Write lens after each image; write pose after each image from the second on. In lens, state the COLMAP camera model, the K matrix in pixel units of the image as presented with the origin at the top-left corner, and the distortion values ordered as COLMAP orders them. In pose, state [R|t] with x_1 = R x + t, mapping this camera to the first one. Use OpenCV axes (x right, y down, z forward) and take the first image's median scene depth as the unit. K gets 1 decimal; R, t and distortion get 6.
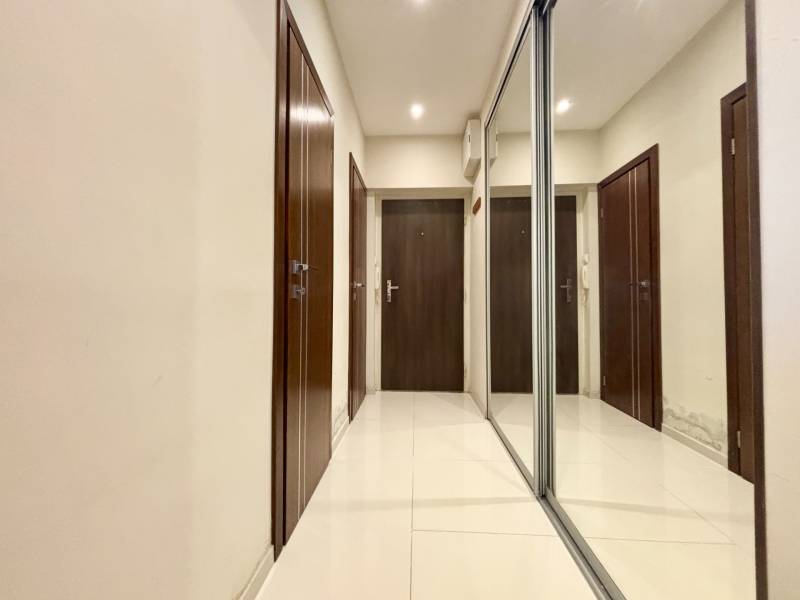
lens RADIAL K [[317.3, 0, 400.0], [0, 317.3, 300.0], [0, 0, 1]] dist [0.011105, -0.000156]
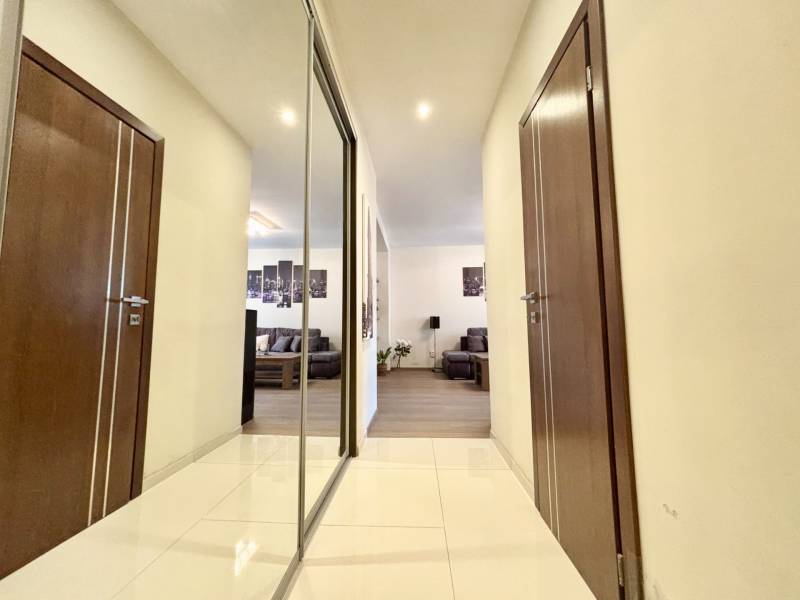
lens RADIAL K [[322.2, 0, 400.0], [0, 322.2, 300.0], [0, 0, 1]] dist [-0.001152, -0.000218]
pose [[-0.999719, -0.004965, -0.023184, 0.183980], [-0.003025, 0.996547, -0.082977, 0.002984], [0.023516, -0.082883, -0.996282, 1.684172]]
